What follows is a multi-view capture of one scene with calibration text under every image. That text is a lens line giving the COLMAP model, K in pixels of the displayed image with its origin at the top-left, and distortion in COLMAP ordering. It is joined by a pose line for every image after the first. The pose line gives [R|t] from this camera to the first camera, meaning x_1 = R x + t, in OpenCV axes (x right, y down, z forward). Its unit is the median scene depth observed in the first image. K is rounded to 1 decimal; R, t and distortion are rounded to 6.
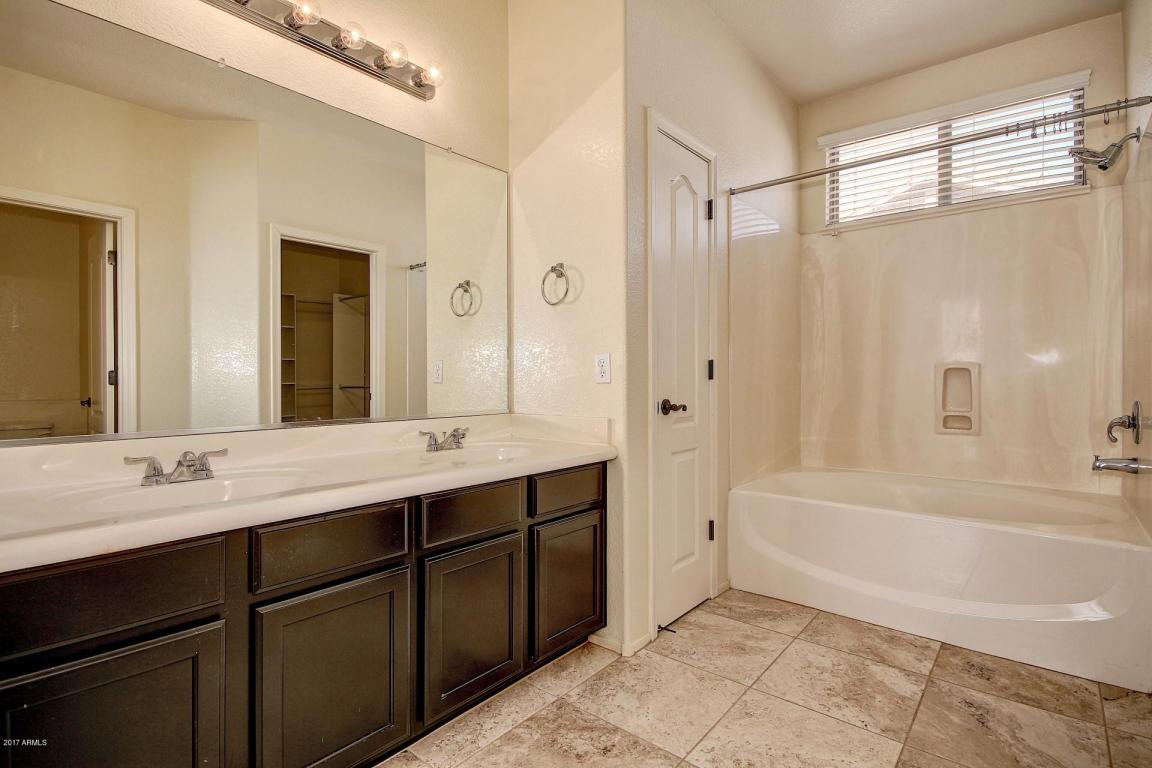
lens RADIAL K [[559.6, 0, 576.8], [0, 559.6, 377.6], [0, 0, 1]] dist [0.001999, 0.000023]
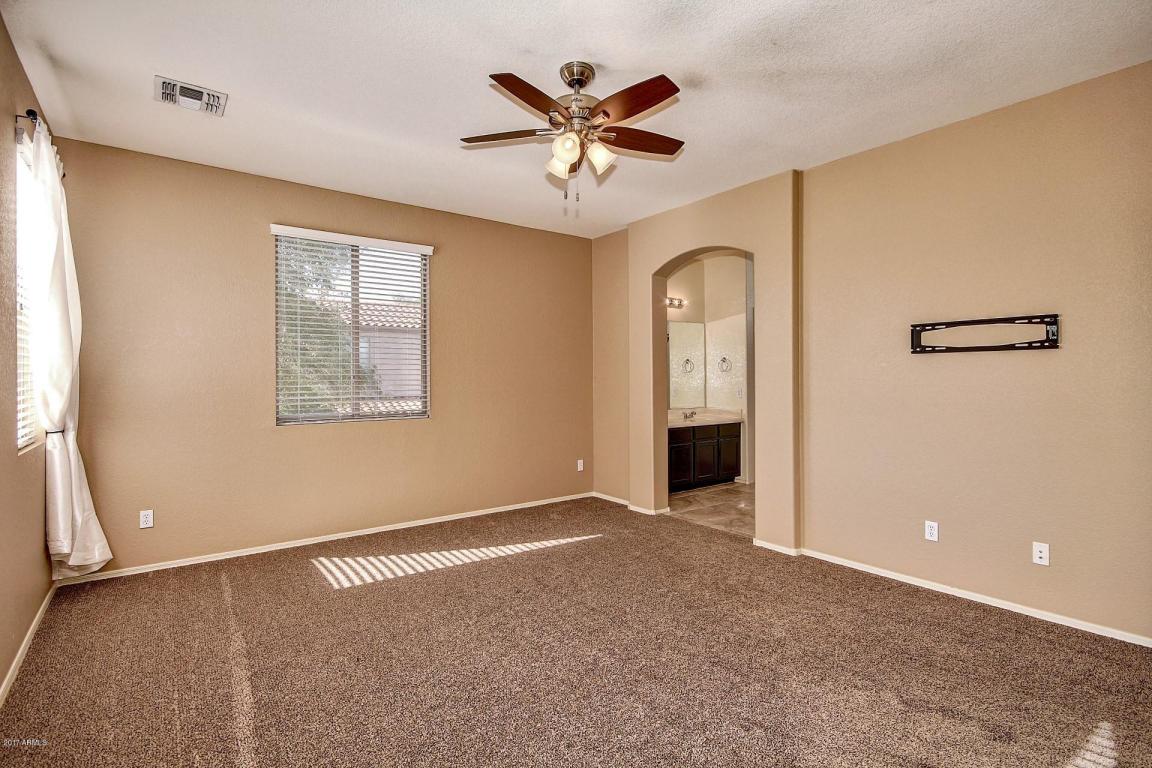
lens RADIAL K [[559.6, 0, 583.0], [0, 559.6, 376.7], [0, 0, 1]] dist [0.001999, 0.000023]
pose [[0.976193, -0.001260, -0.216900, -0.128070], [-0.000286, 0.999975, -0.007095, -0.087055], [0.216904, 0.006989, 0.976168, -2.273653]]
